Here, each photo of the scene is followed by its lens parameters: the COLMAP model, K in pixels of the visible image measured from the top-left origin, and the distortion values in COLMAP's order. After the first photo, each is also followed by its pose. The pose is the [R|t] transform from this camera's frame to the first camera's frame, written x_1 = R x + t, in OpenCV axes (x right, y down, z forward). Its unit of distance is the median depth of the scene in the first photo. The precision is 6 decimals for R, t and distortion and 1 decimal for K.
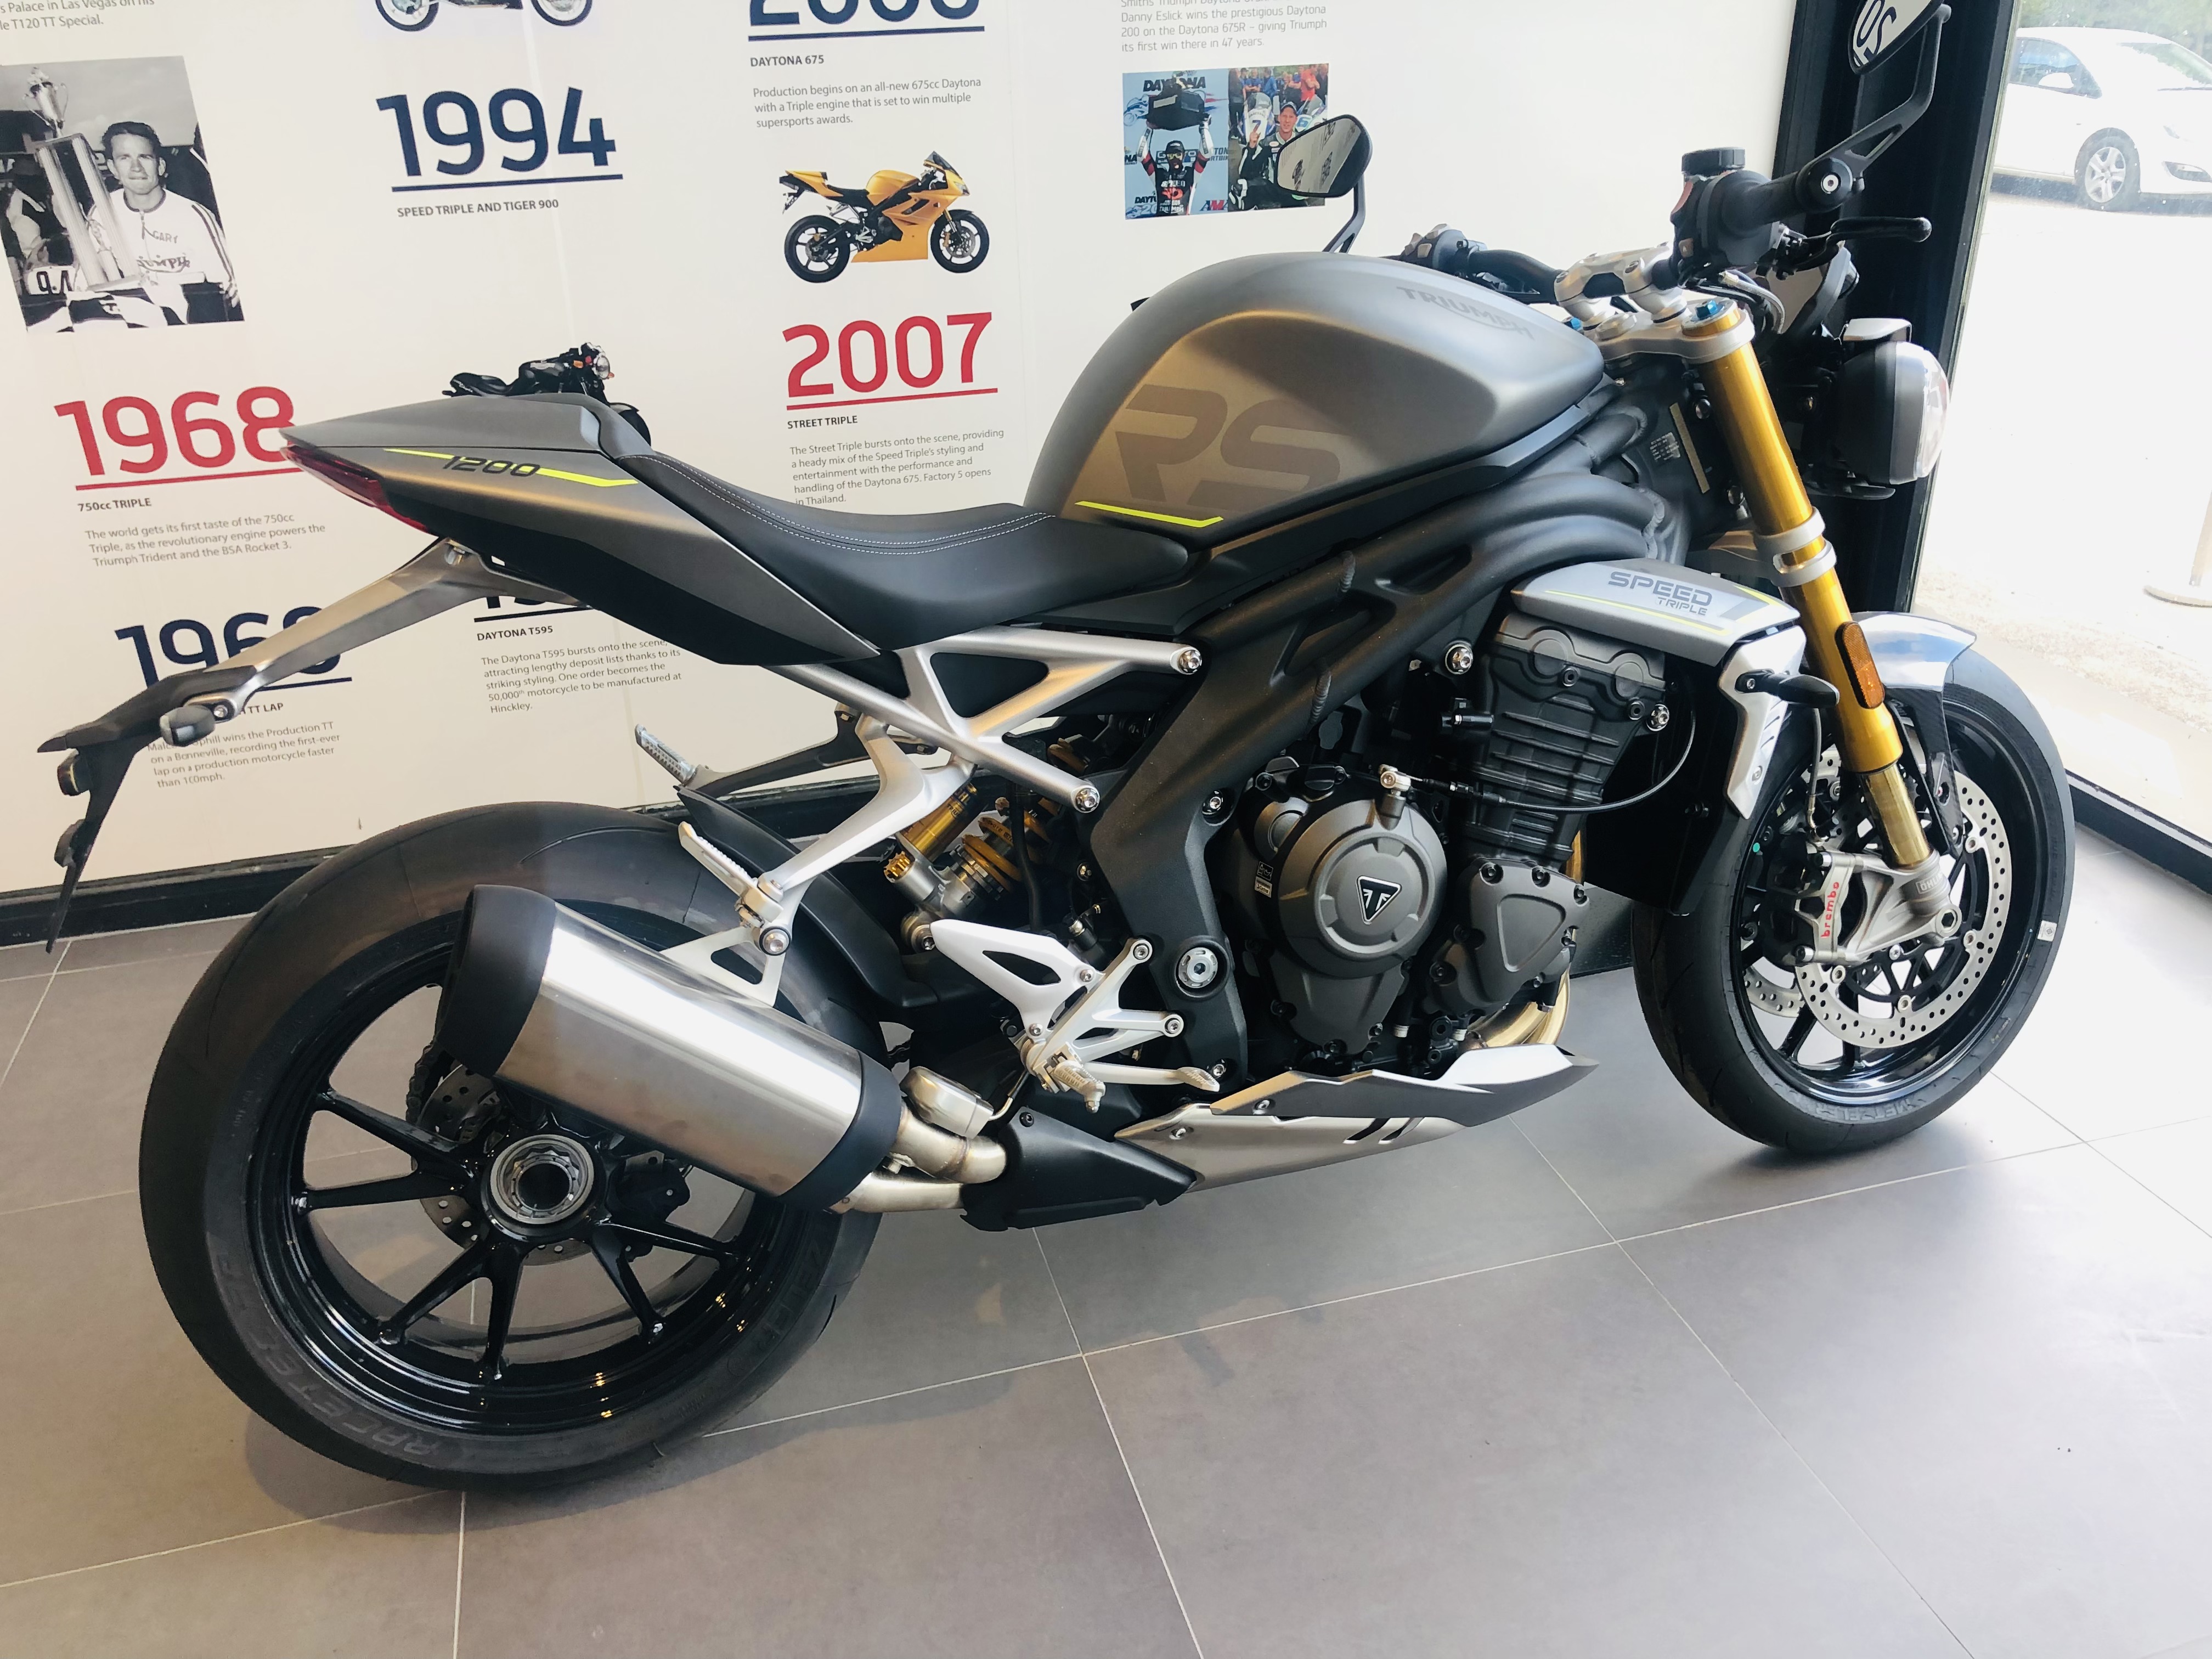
lens RADIAL K [[1800.0, 0, 1106.0], [0, 1800.0, 829.5], [0, 0, 1]] dist [0.006359, -0.014007]
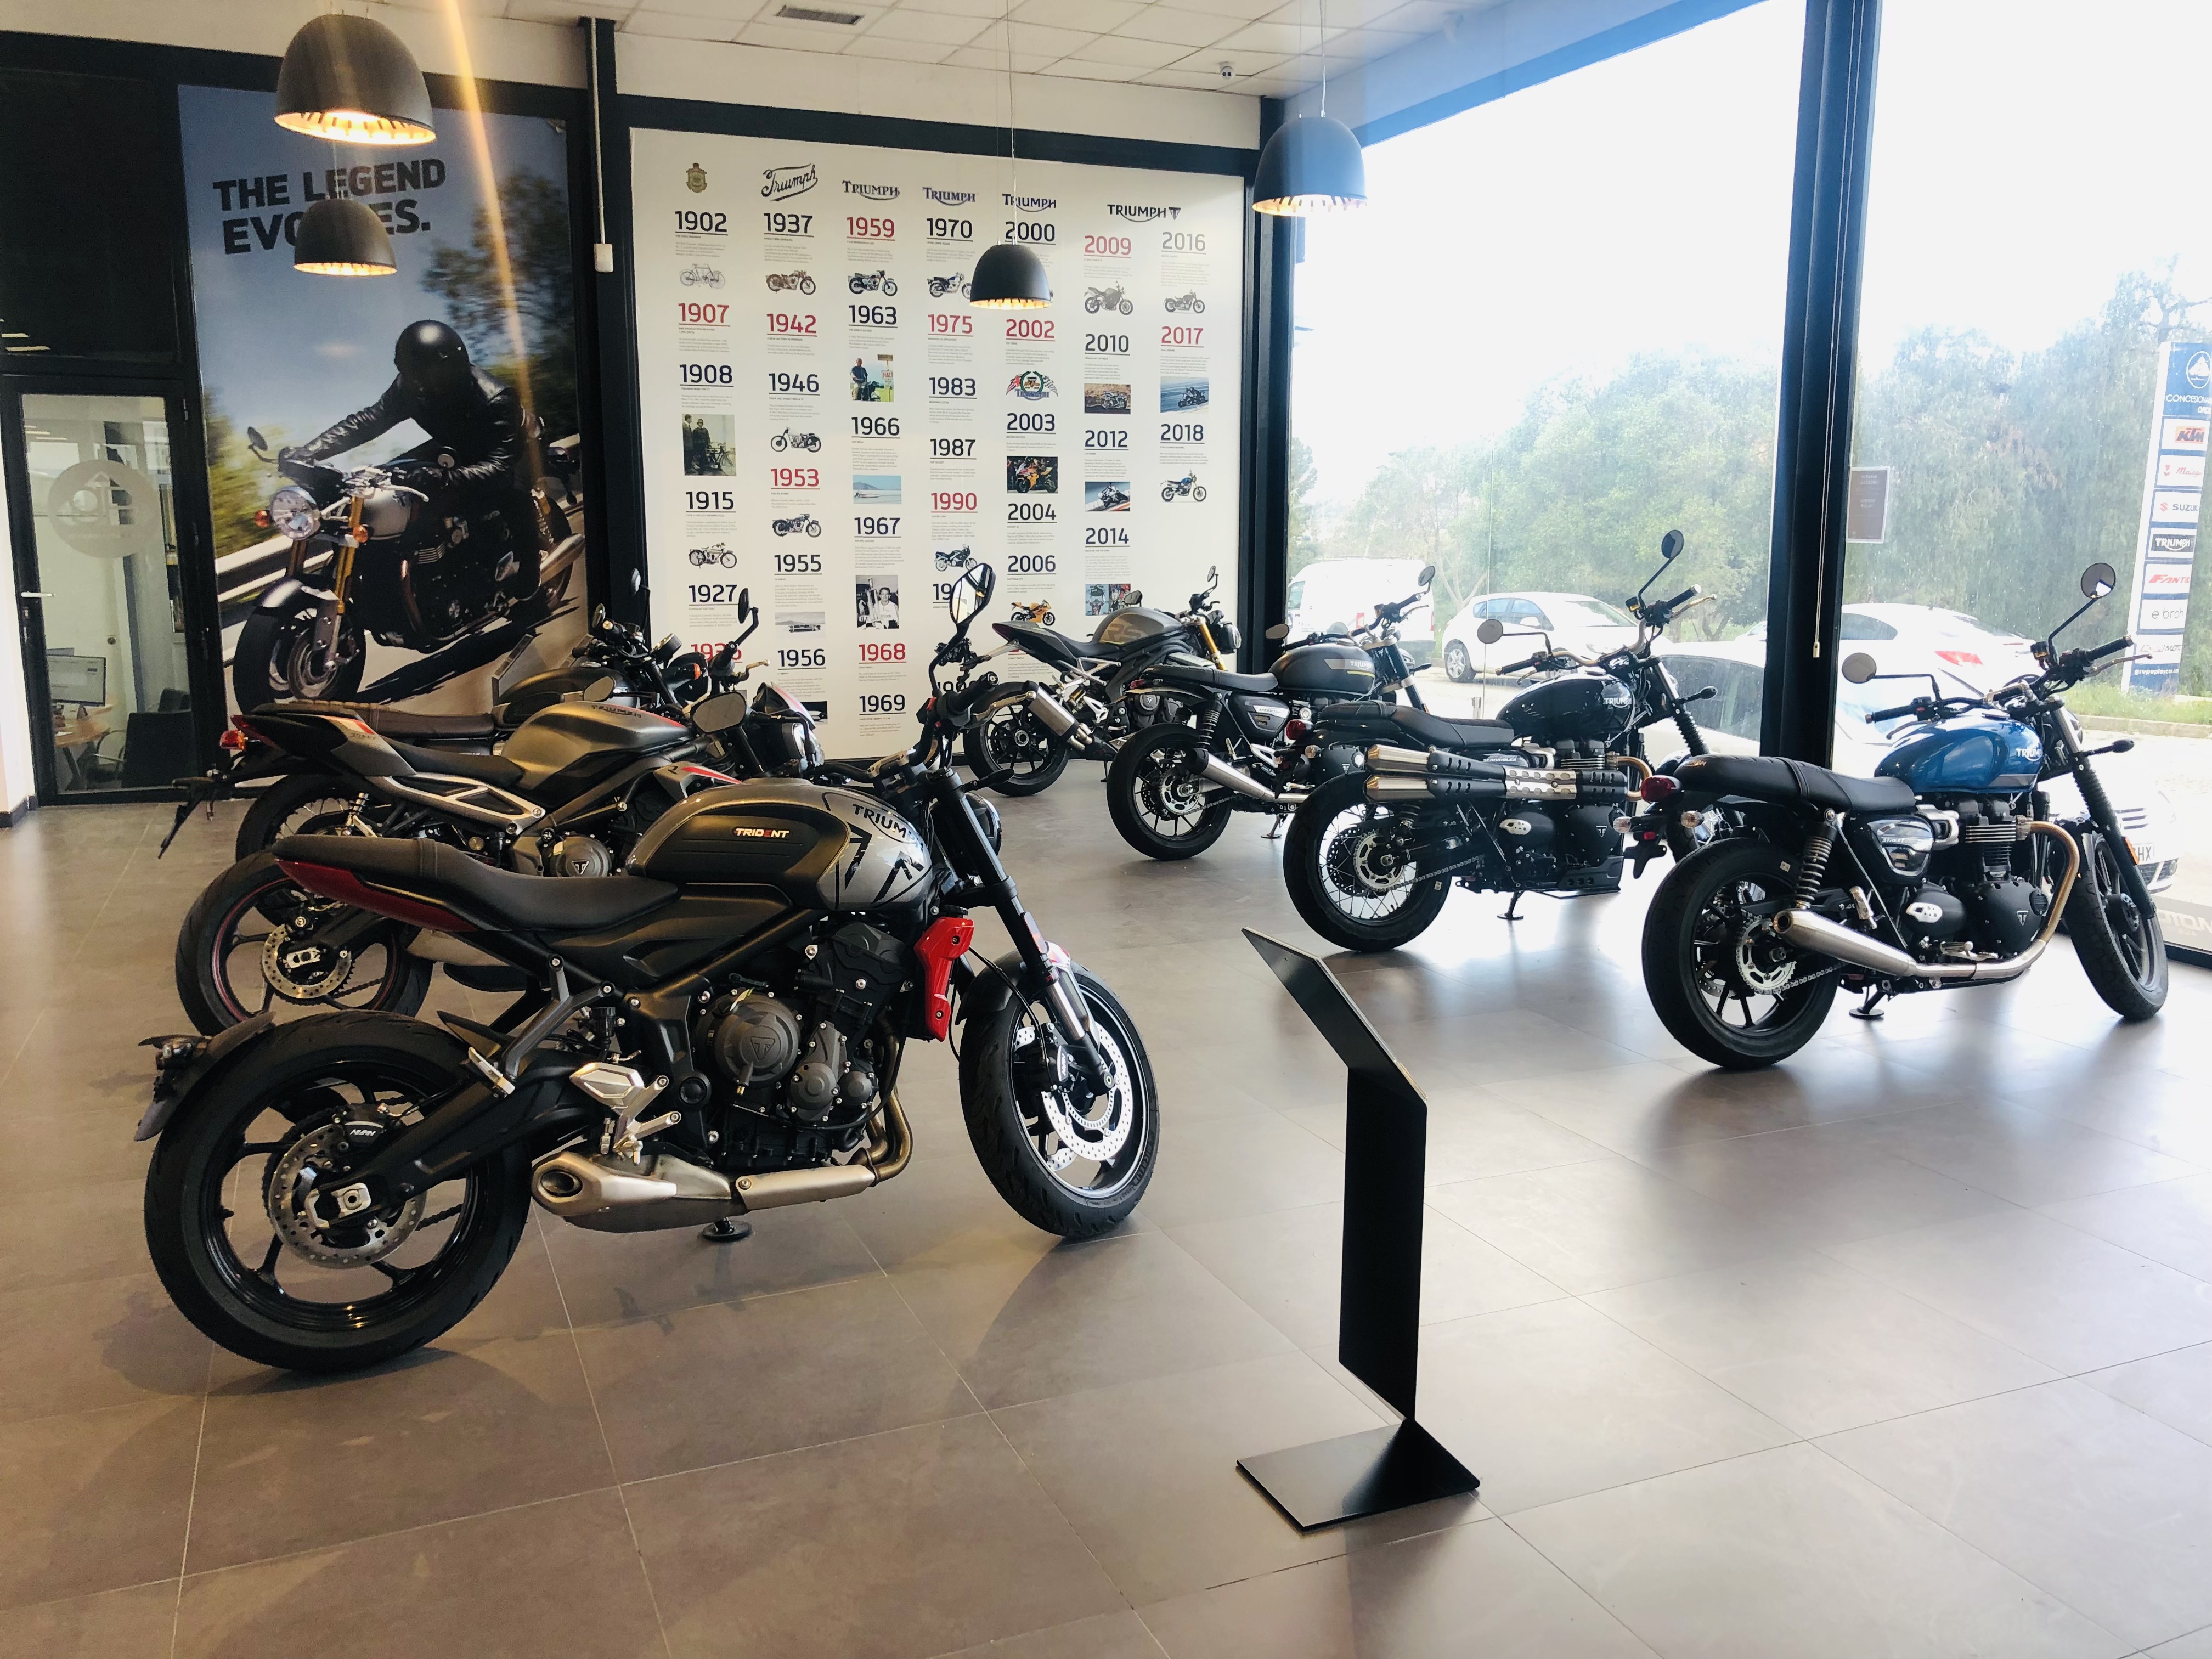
lens RADIAL K [[1800.0, 0, 1106.0], [0, 1800.0, 829.5], [0, 0, 1]] dist [0.006359, -0.014007]
pose [[0.990708, 0.006563, 0.135847, -0.597867], [0.031428, 0.960755, -0.275612, 1.538537], [-0.132324, 0.277320, 0.951622, -3.398943]]
